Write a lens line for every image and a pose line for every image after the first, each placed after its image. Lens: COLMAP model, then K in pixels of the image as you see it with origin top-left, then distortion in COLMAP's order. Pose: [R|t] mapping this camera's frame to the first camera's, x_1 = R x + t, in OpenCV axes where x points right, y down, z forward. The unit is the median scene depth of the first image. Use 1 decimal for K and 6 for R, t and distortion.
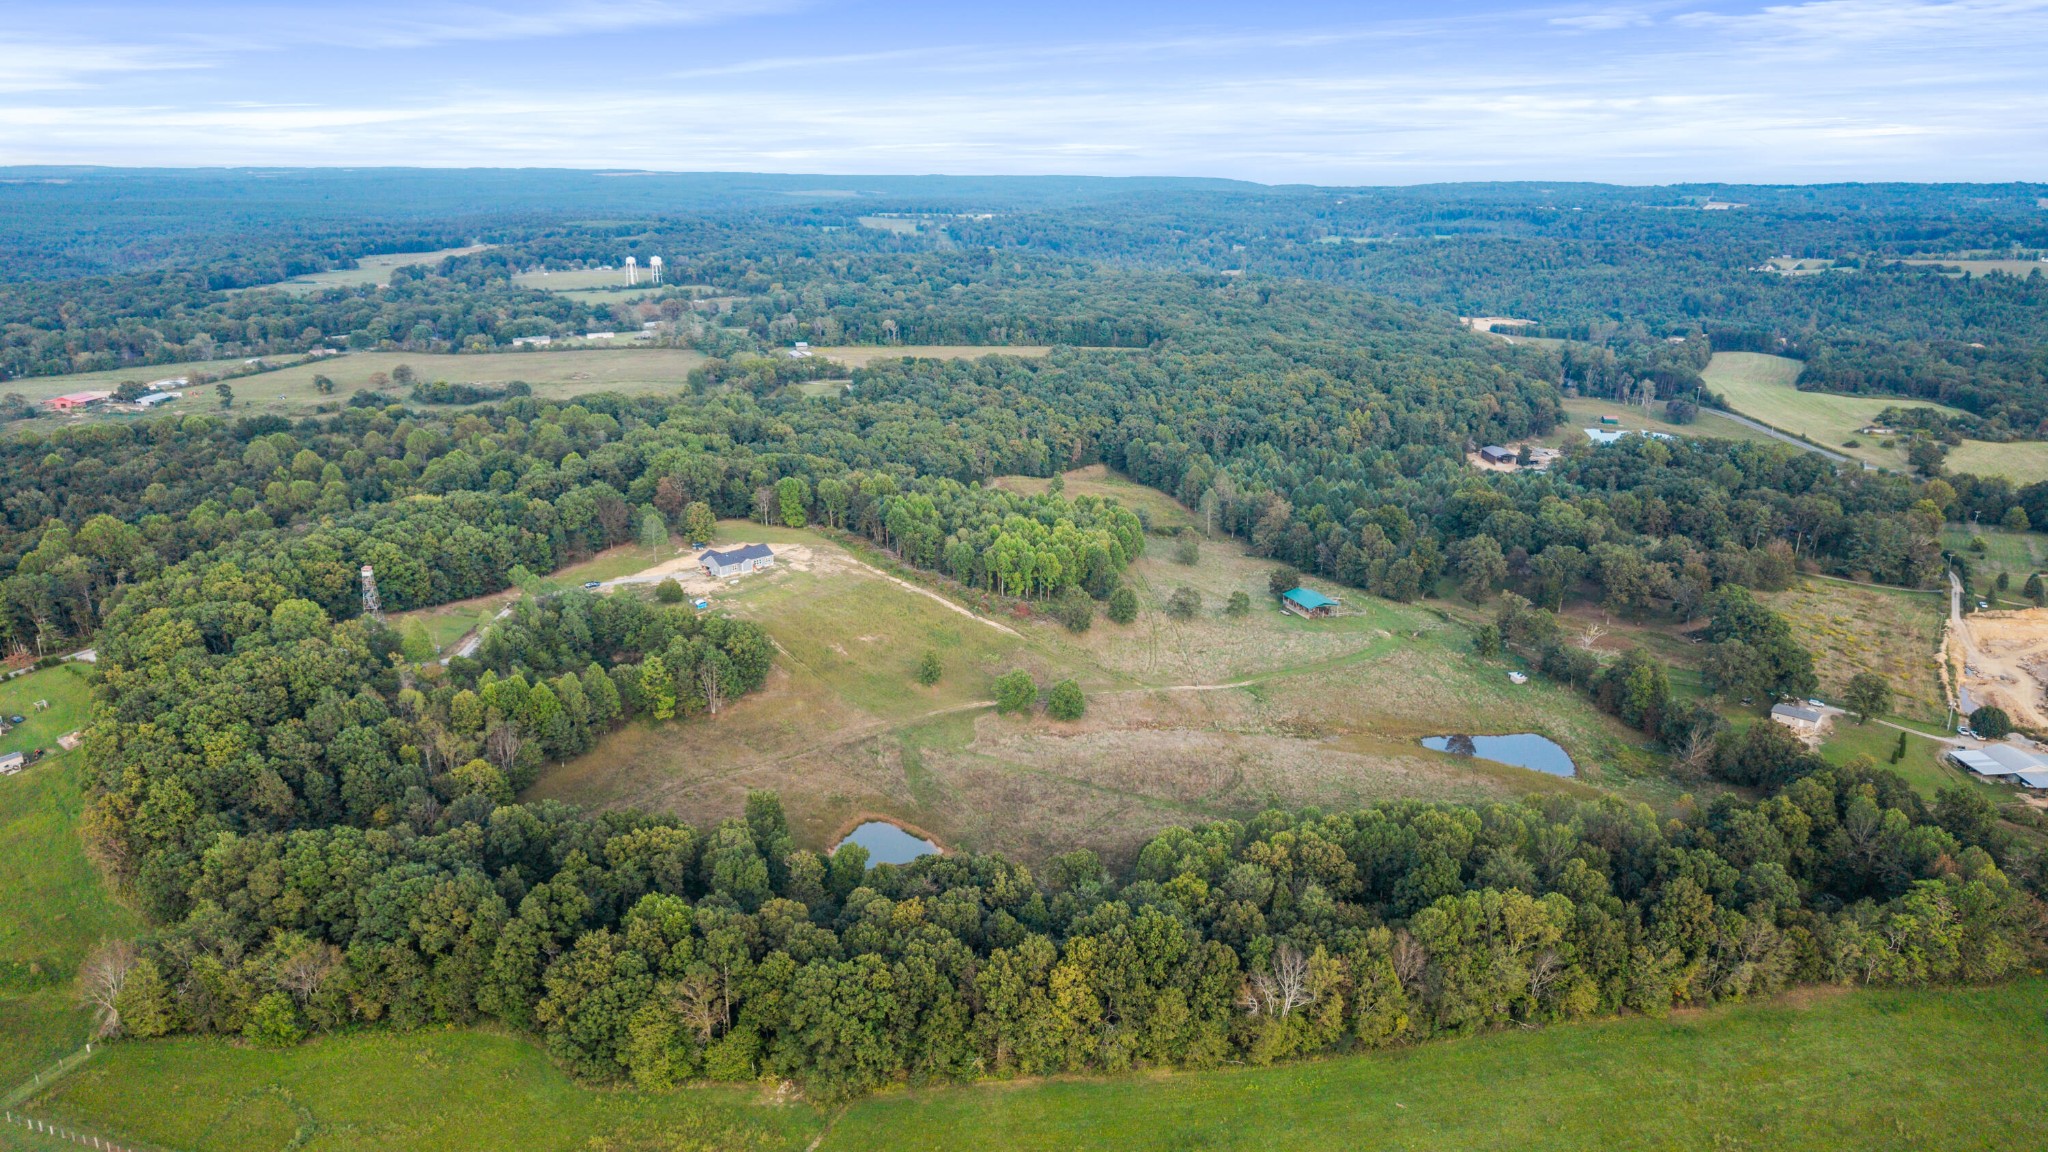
lens RADIAL K [[1384.3, 0, 1029.6], [0, 1384.3, 569.3], [0, 0, 1]] dist [0.030711, -0.031091]
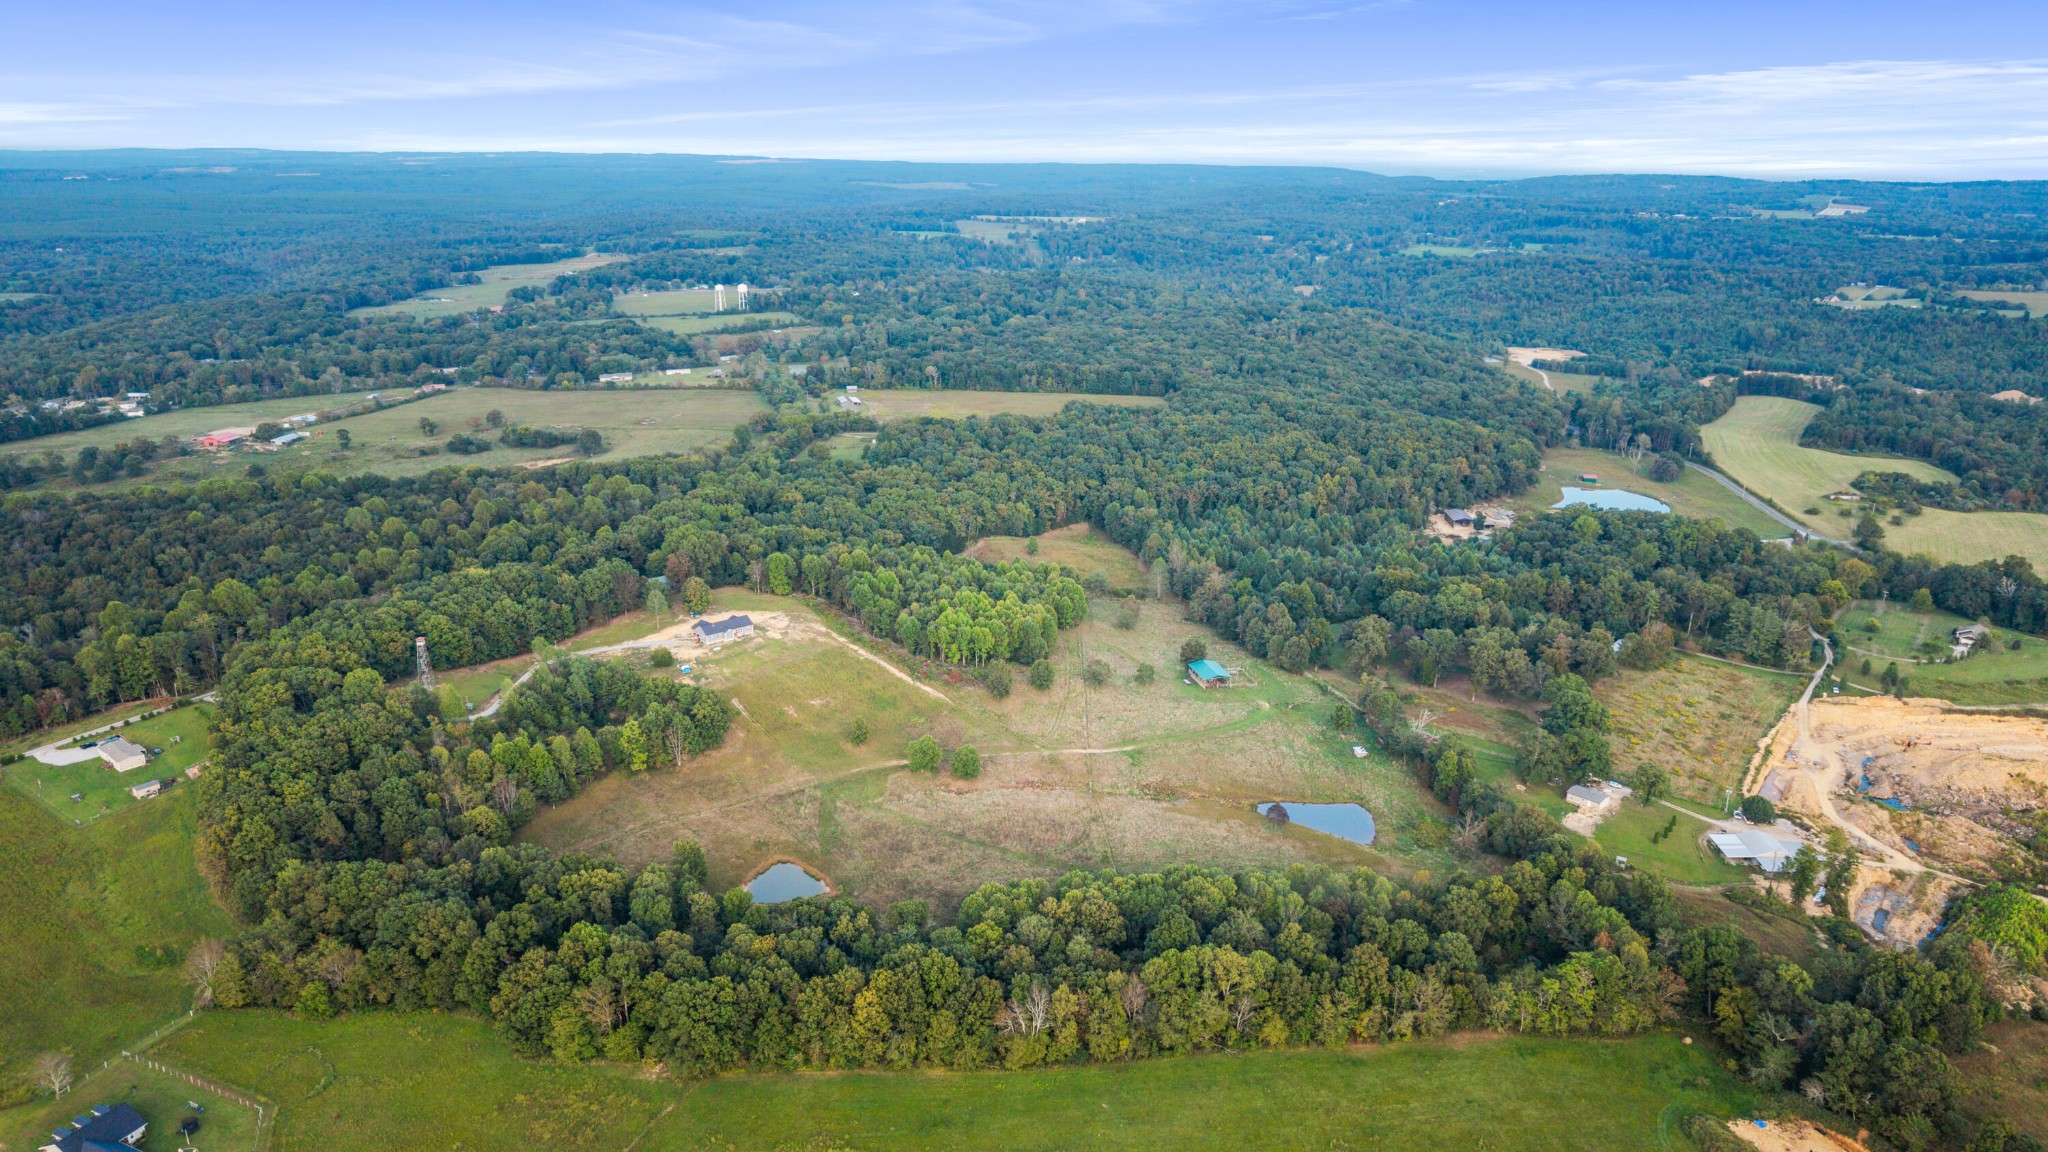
lens RADIAL K [[1384.3, 0, 1029.6], [0, 1384.3, 569.3], [0, 0, 1]] dist [0.030711, -0.031091]
pose [[0.996261, 0.026733, -0.082158, 0.154548], [-0.025562, 0.999557, 0.015269, -0.083797], [0.082530, -0.013112, 0.996502, -0.188071]]
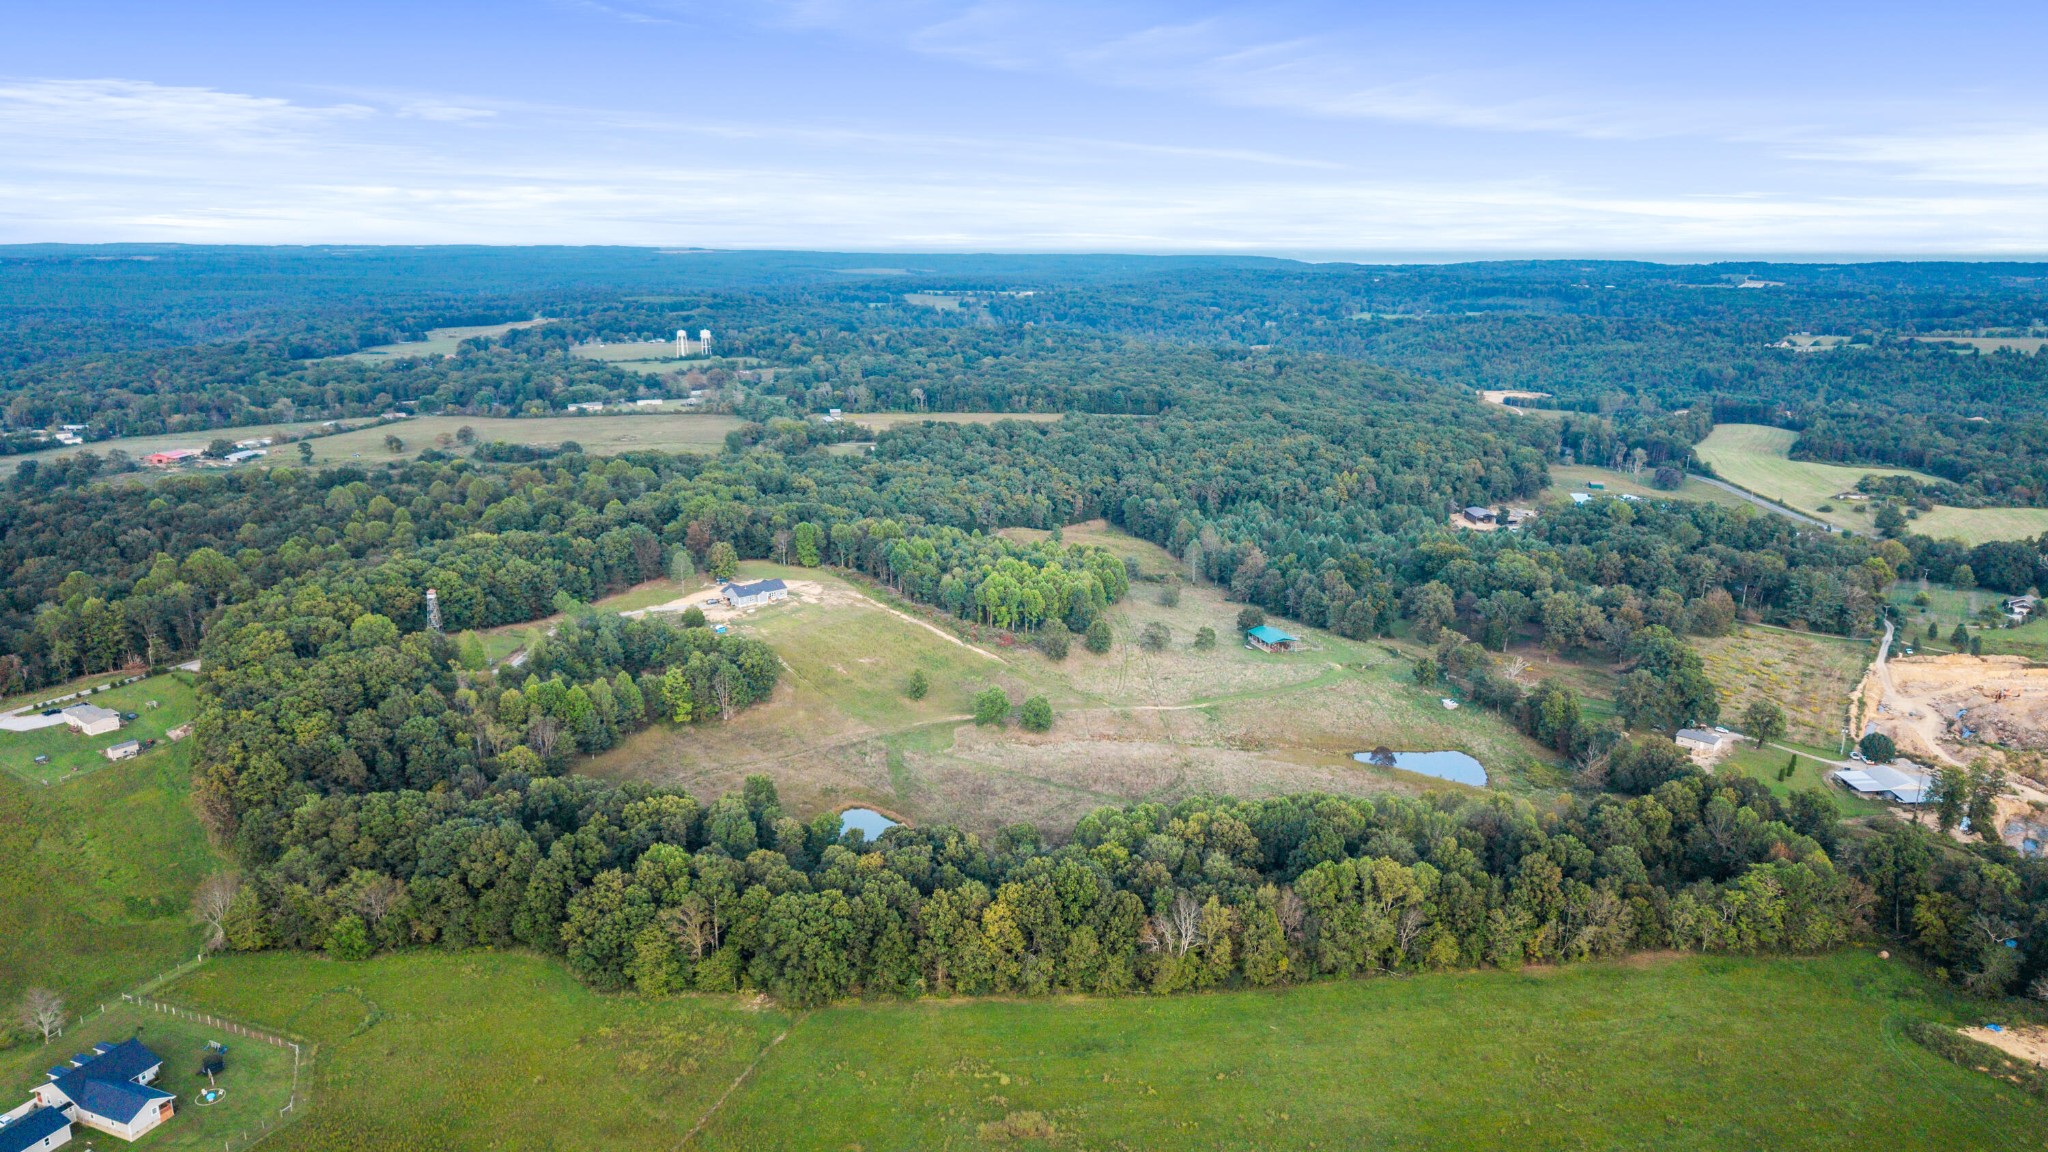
lens RADIAL K [[1384.3, 0, 1029.6], [0, 1384.3, 569.3], [0, 0, 1]] dist [0.030711, -0.031091]
pose [[0.999370, 0.009006, -0.034340, 0.050376], [-0.010795, 0.998575, -0.052271, 0.030511], [0.033821, 0.052609, 0.998042, -0.115975]]
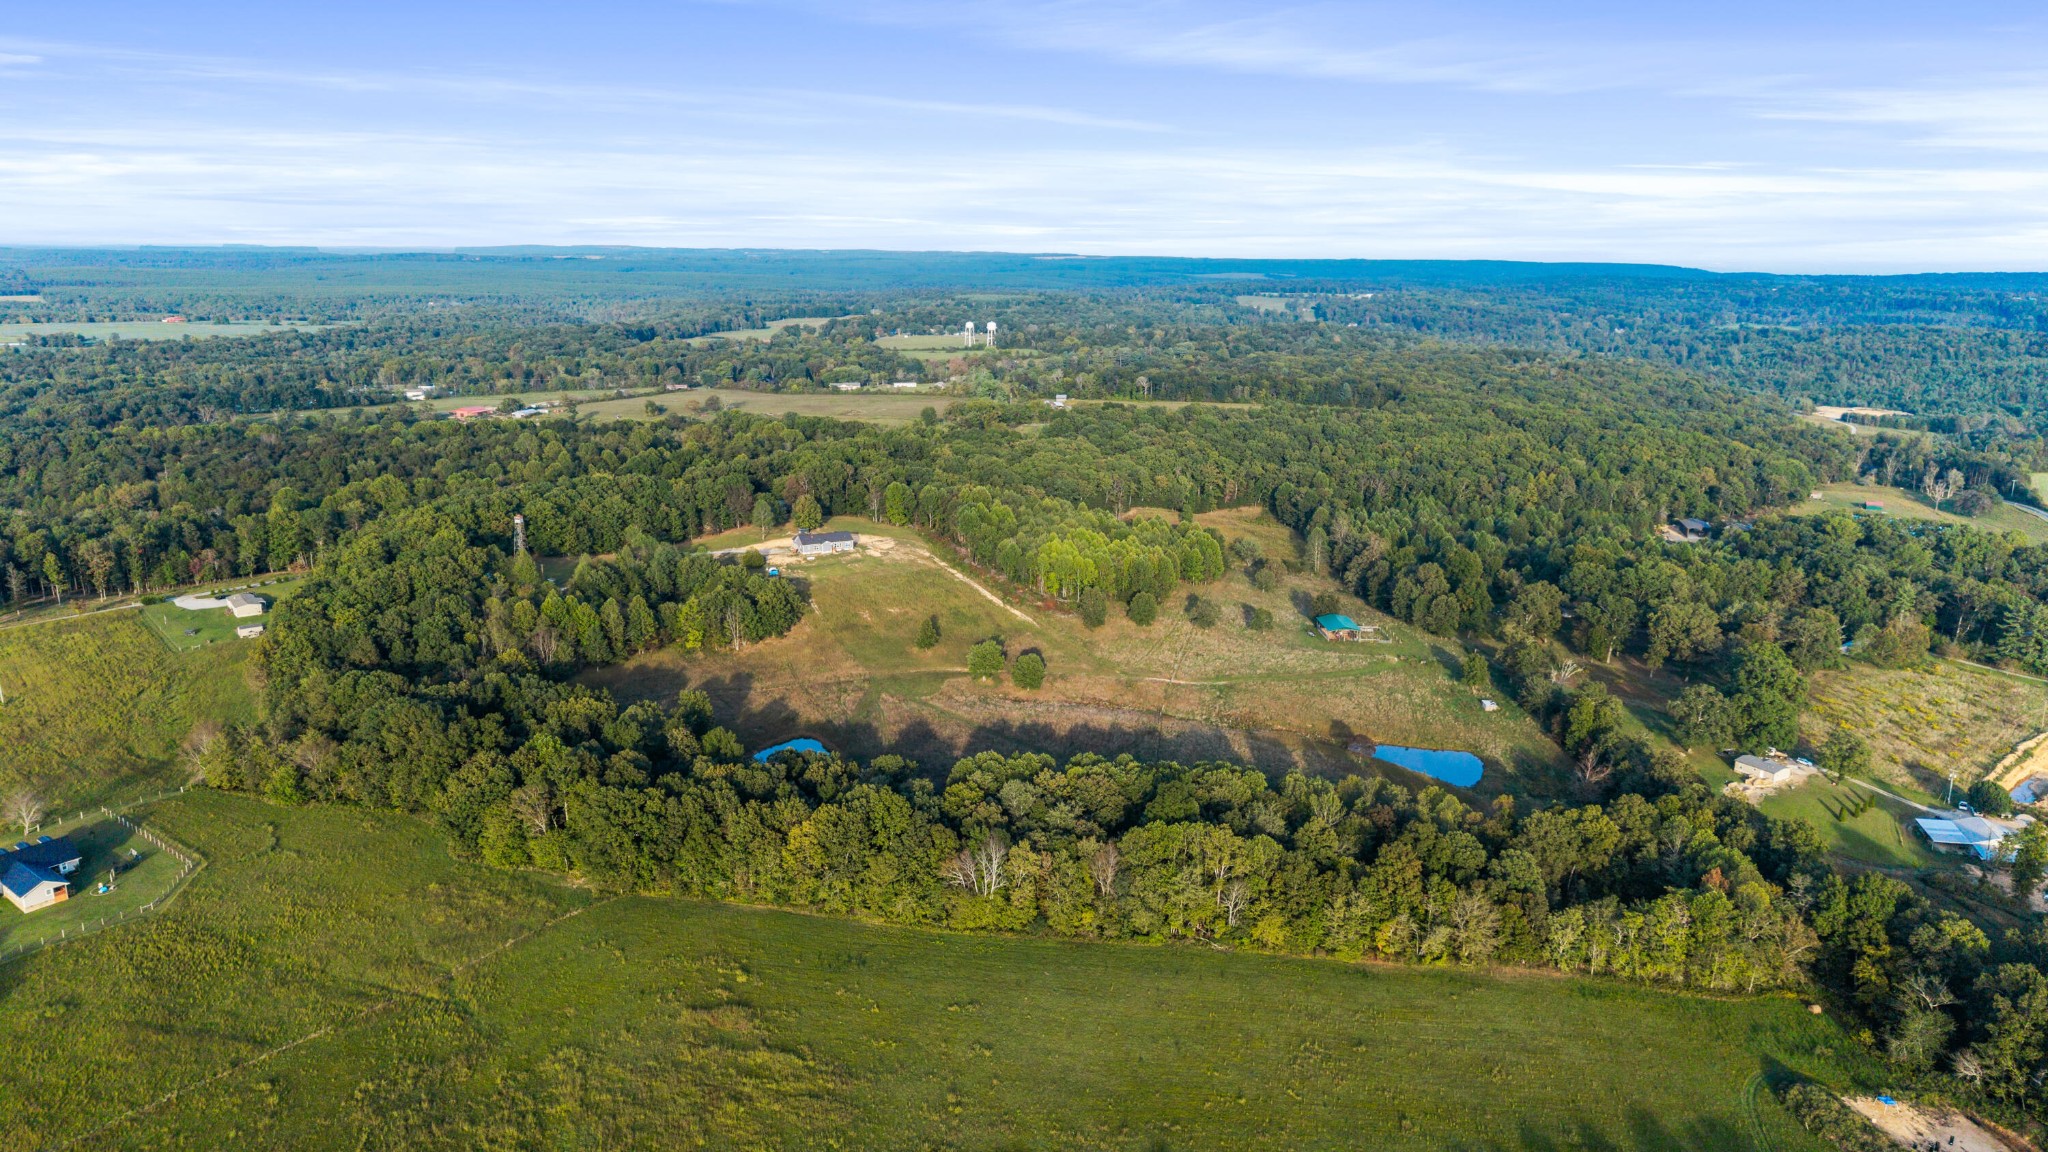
lens RADIAL K [[1384.3, 0, 1029.6], [0, 1384.3, 569.3], [0, 0, 1]] dist [0.030711, -0.031091]
pose [[0.953662, 0.075478, -0.291259, 0.301882], [-0.092212, 0.994761, -0.044141, 0.051714], [0.286401, 0.068953, 0.955625, -0.078491]]
